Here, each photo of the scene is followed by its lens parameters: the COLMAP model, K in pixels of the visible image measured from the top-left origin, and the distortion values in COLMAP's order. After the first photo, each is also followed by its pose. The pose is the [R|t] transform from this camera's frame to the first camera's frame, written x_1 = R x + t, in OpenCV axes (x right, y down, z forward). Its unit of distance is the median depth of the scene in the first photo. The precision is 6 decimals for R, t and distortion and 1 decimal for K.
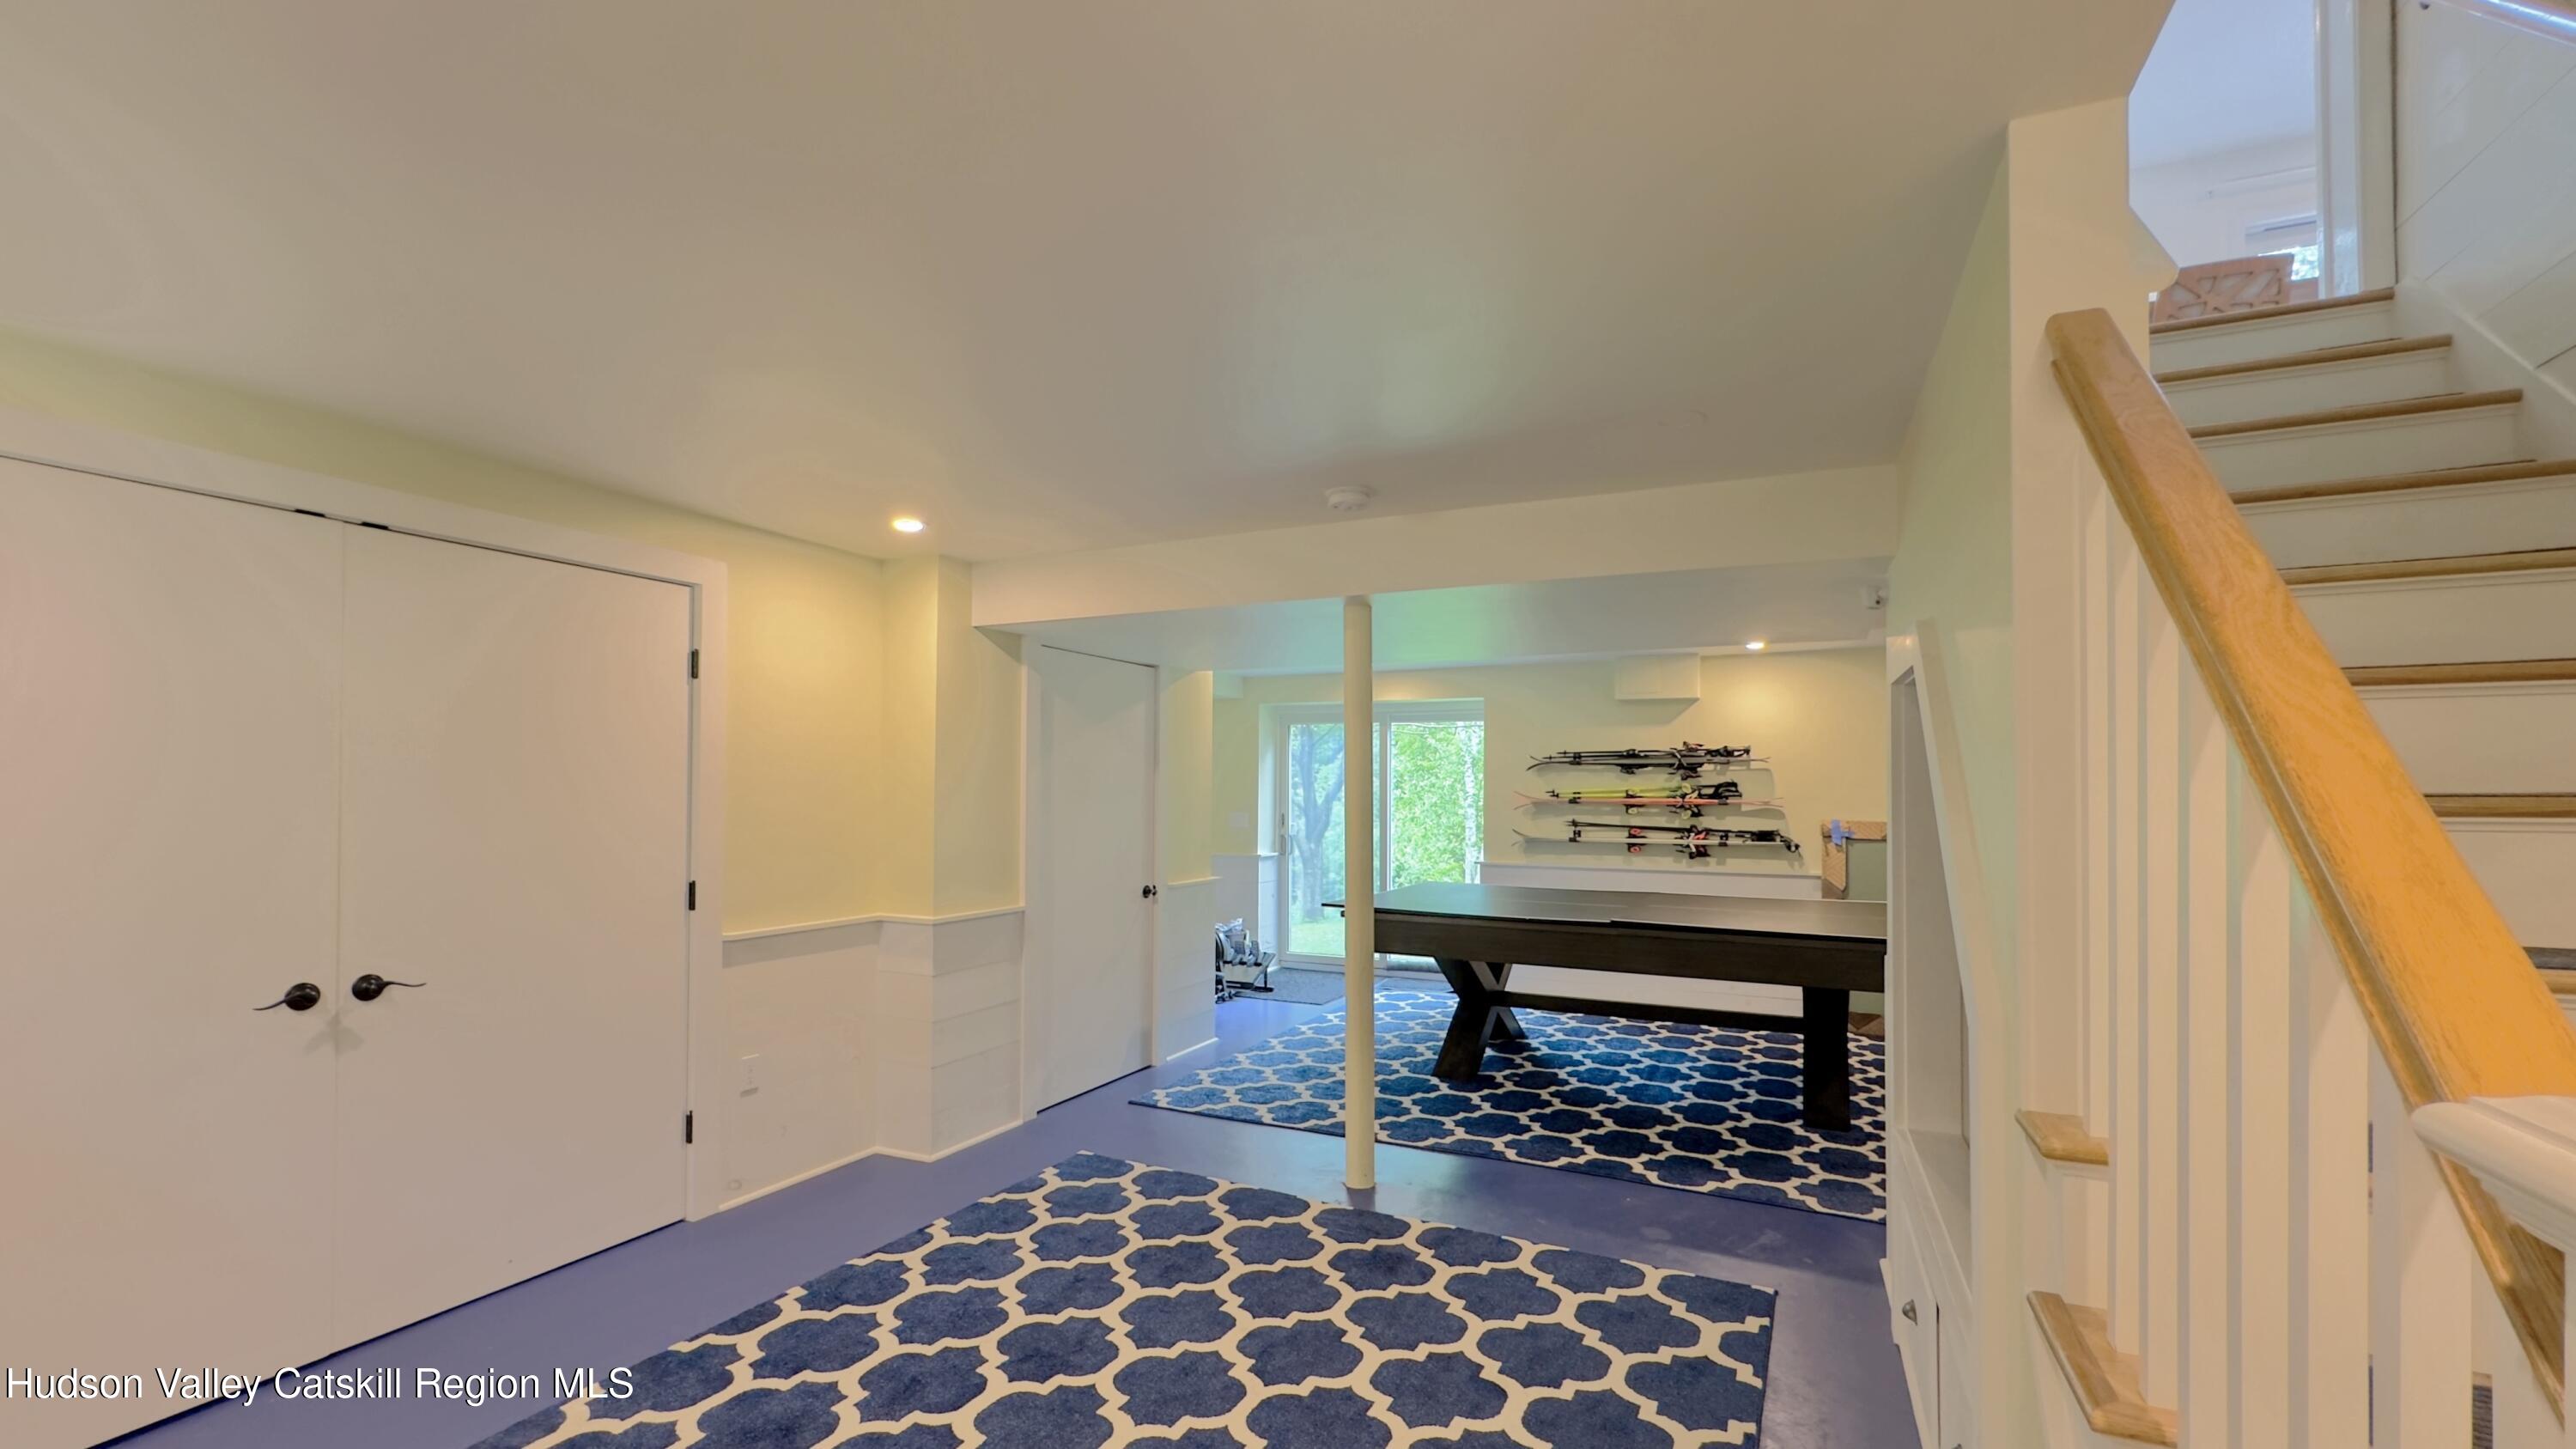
lens RADIAL K [[1056.5, 0, 1299.9], [0, 1056.5, 774.8], [0, 0, 1]] dist [-0.001109, -0.000128]
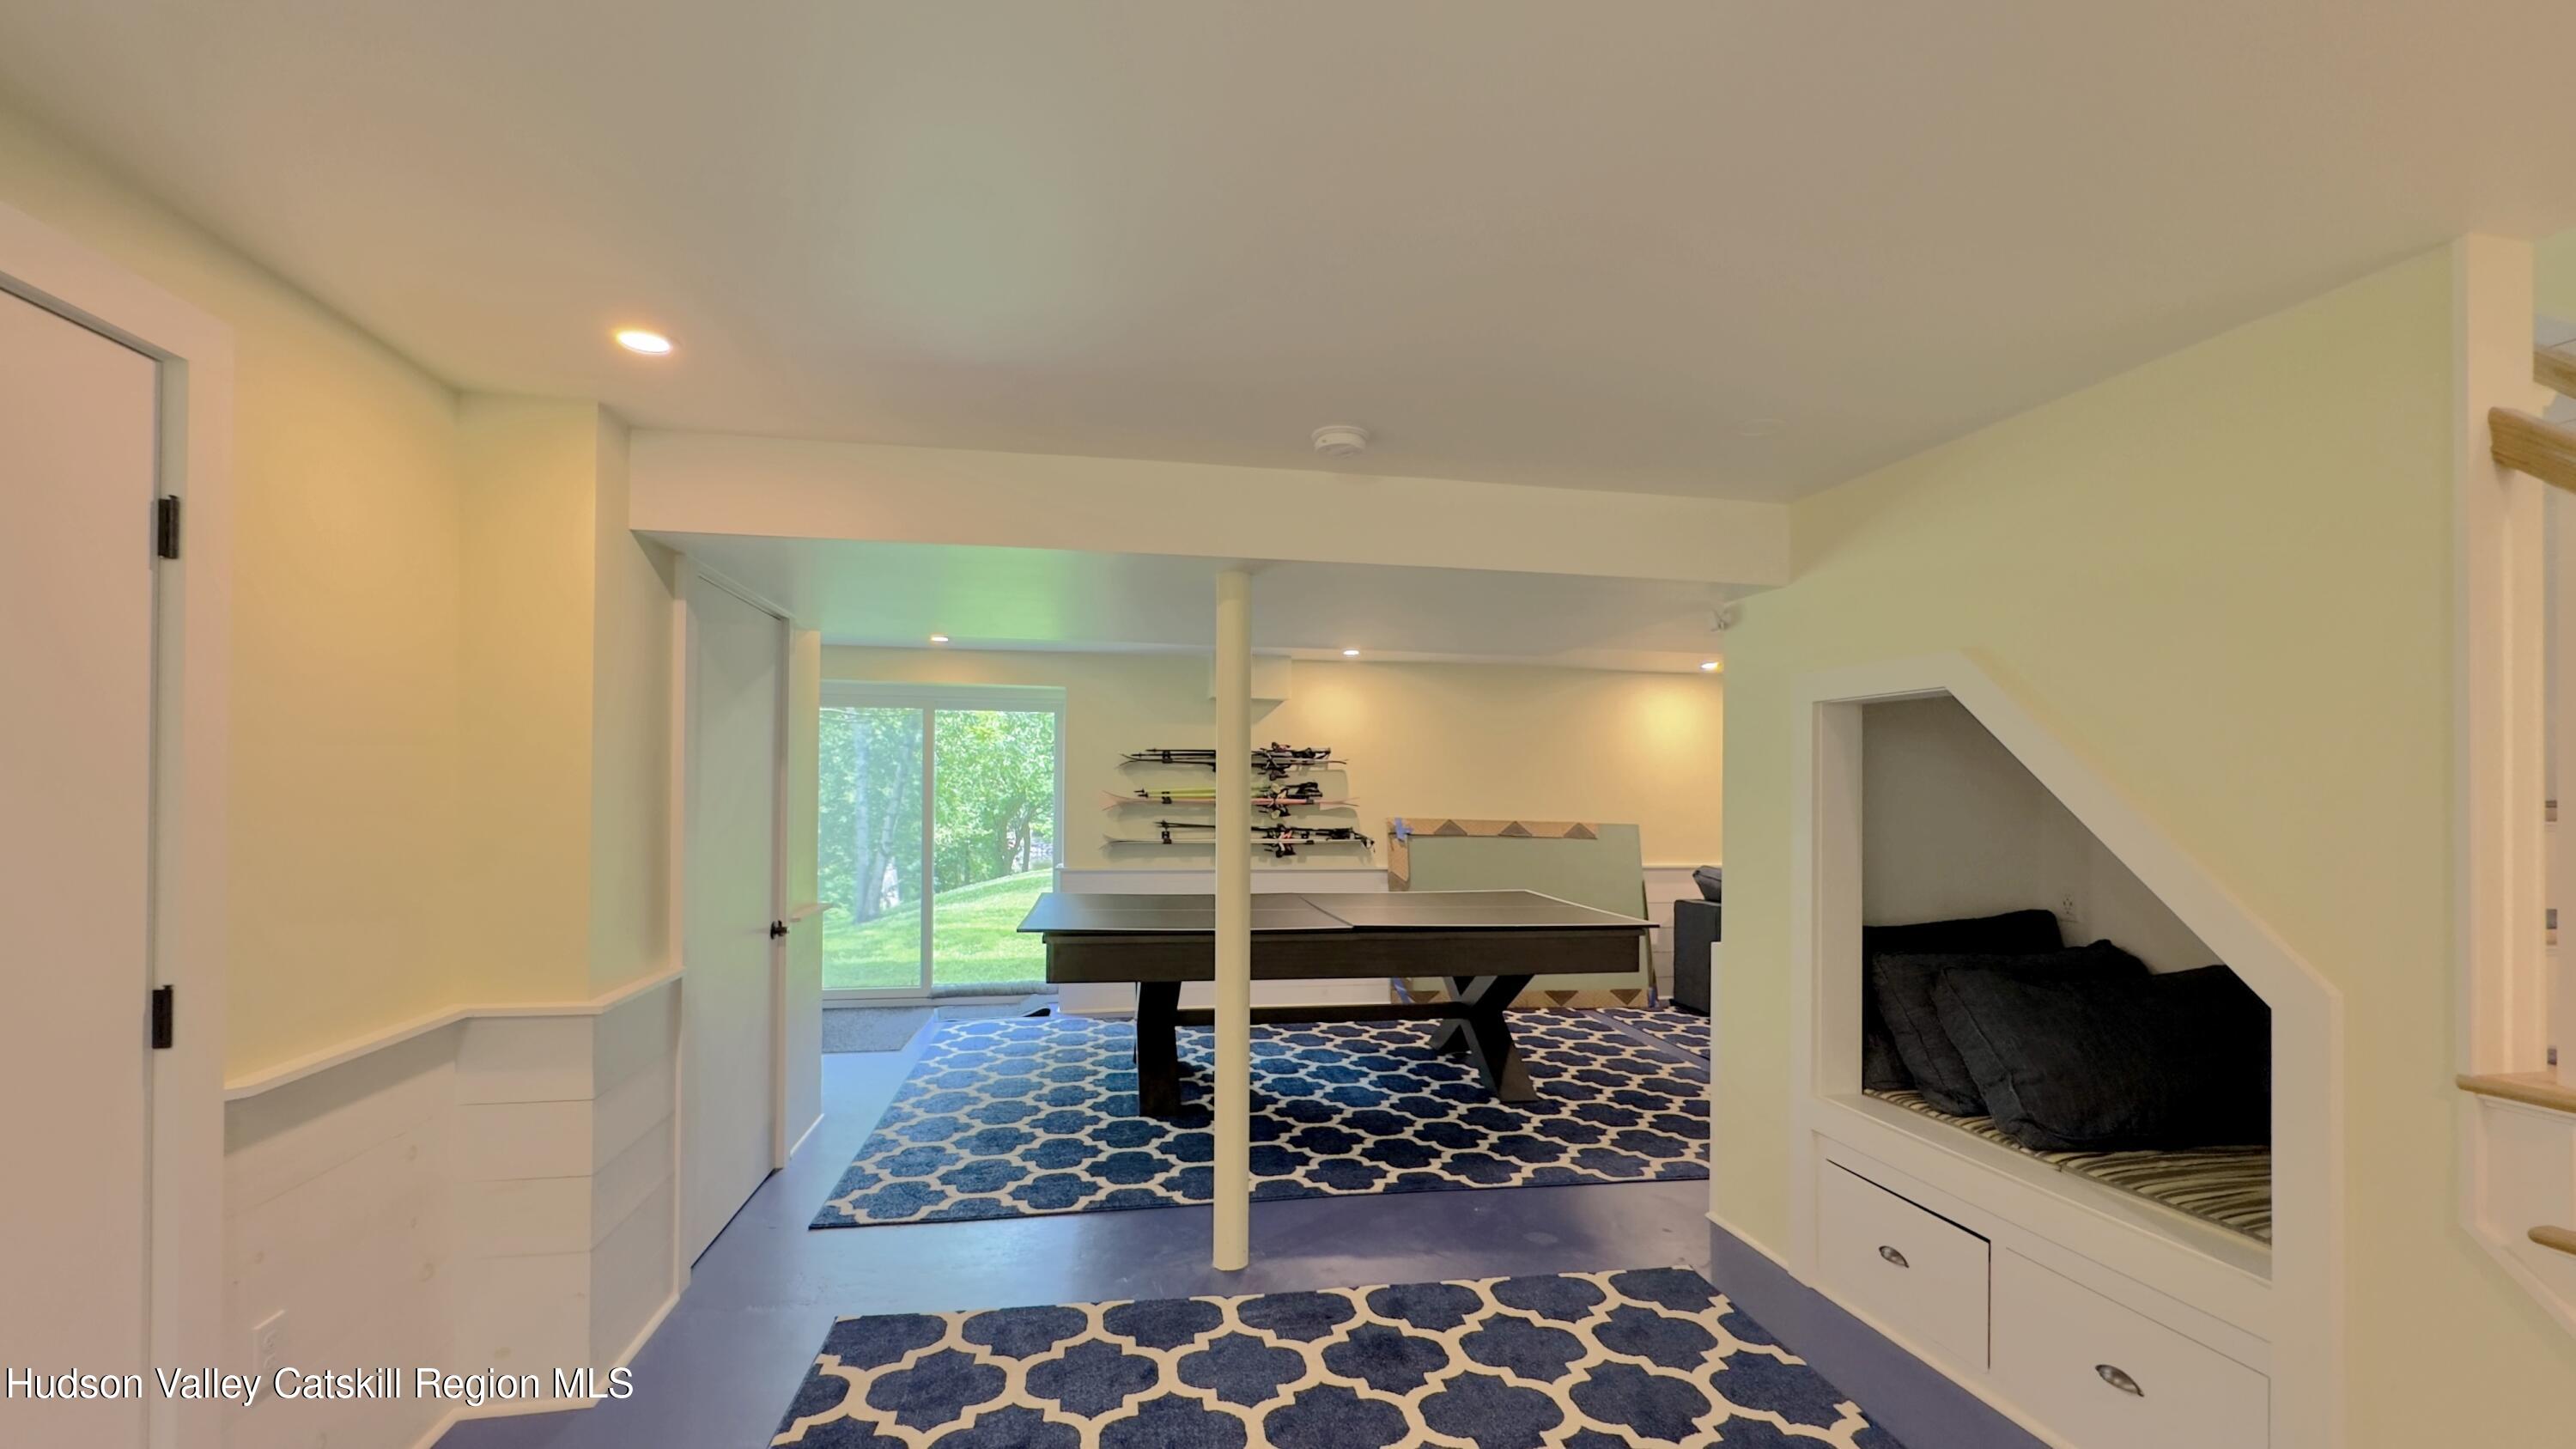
lens RADIAL K [[1065.8, 0, 1280.9], [0, 1065.8, 782.3], [0, 0, 1]] dist [0.000967, 0.000035]
pose [[0.815203, 0.006405, 0.579141, -0.266191], [-0.013264, 0.999883, 0.007612, -0.000770], [-0.579024, -0.013887, 0.815192, 0.193107]]
